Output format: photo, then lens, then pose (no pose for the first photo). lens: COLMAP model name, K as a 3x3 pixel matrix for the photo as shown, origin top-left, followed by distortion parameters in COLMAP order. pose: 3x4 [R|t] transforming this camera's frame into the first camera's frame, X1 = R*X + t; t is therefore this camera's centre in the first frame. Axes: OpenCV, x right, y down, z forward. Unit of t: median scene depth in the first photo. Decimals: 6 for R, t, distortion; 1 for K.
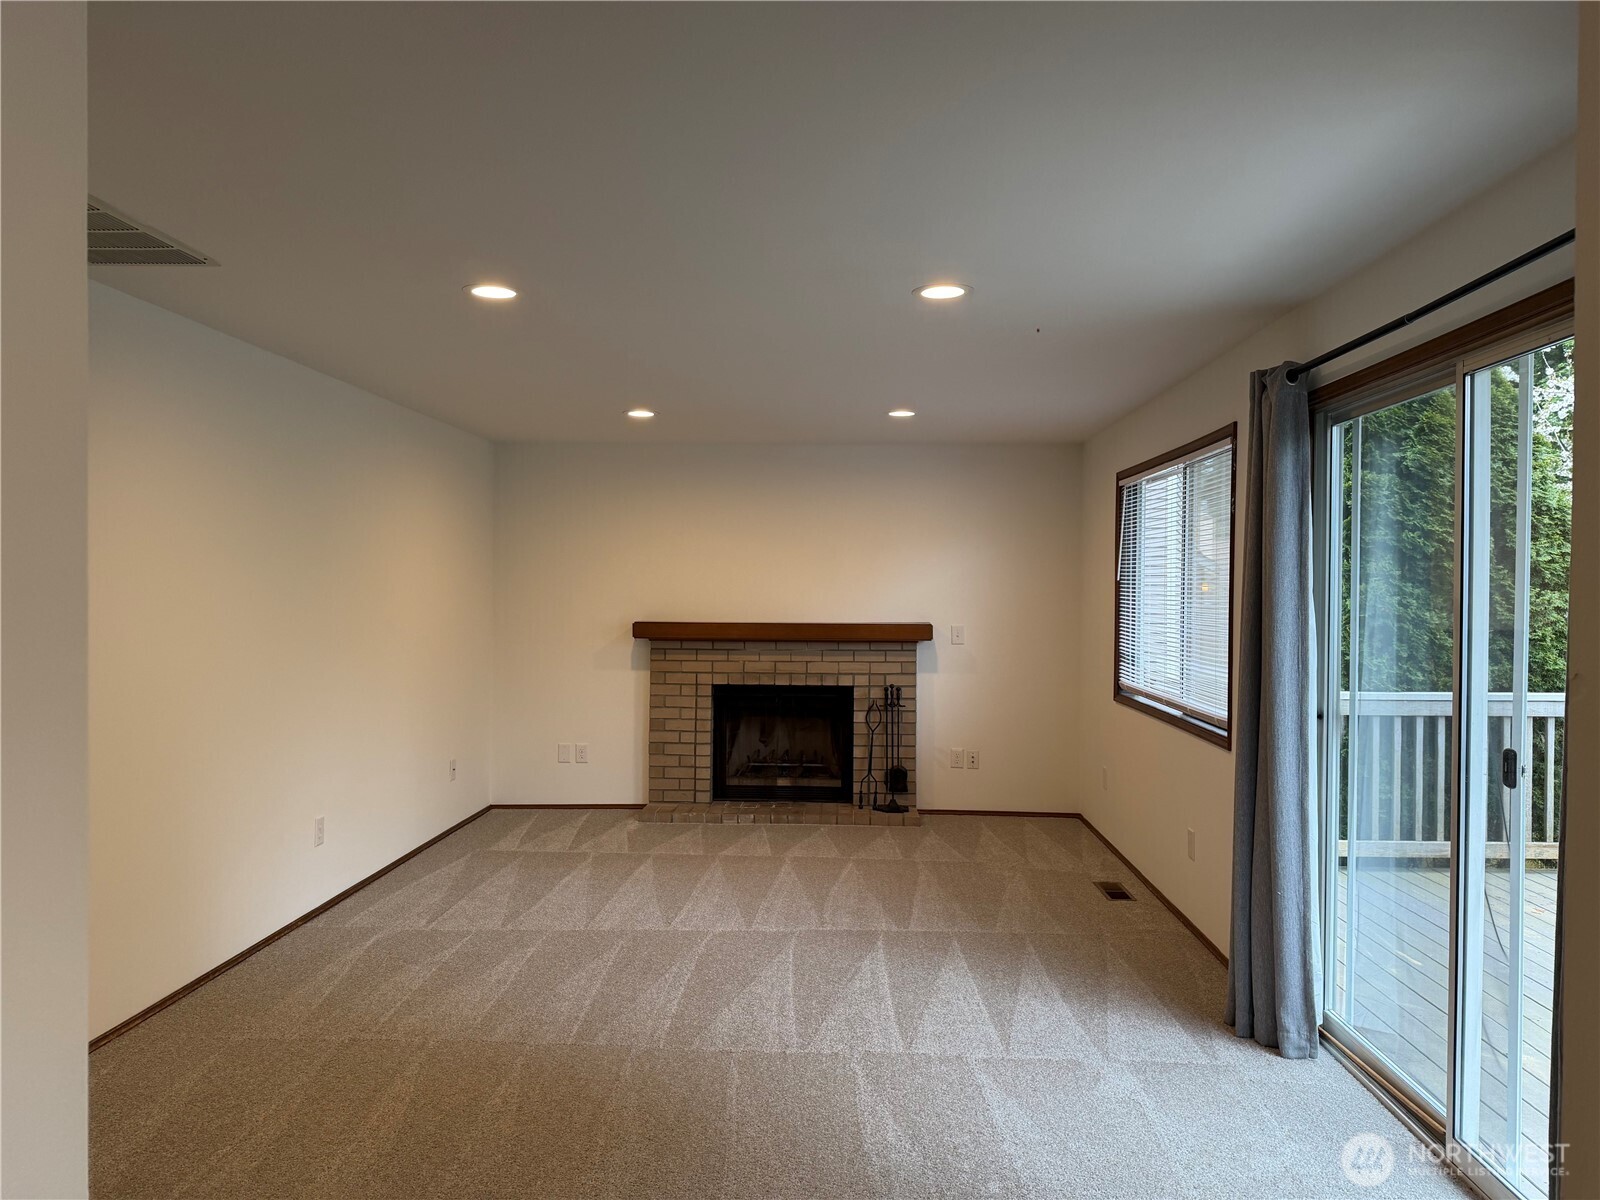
lens RADIAL K [[1139.7, 0, 806.6], [0, 1139.7, 601.0], [0, 0, 1]] dist [0.122376, -0.156121]
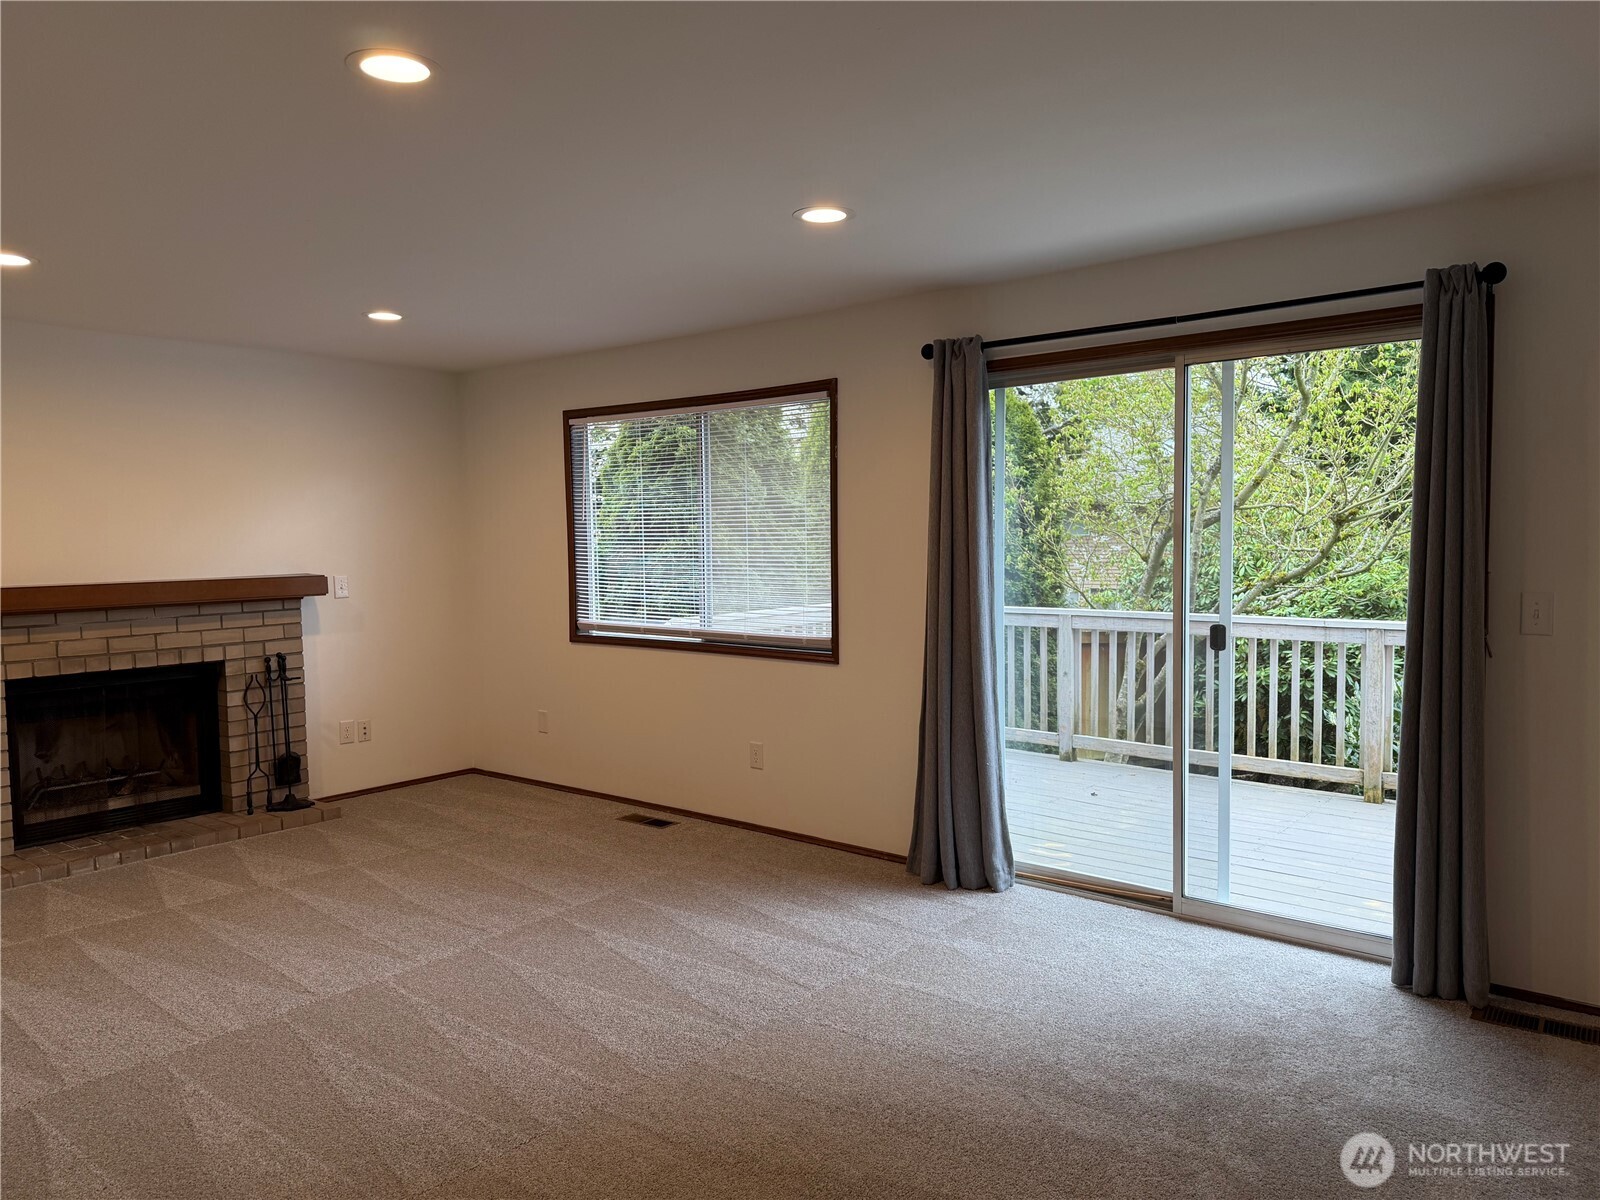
lens RADIAL K [[1139.7, 0, 806.6], [0, 1139.7, 601.0], [0, 0, 1]] dist [0.122376, -0.156121]
pose [[0.595874, -0.062016, 0.800680, -0.351328], [0.026626, 0.997991, 0.057483, -0.000112], [-0.802636, -0.012934, 0.596328, 0.216974]]
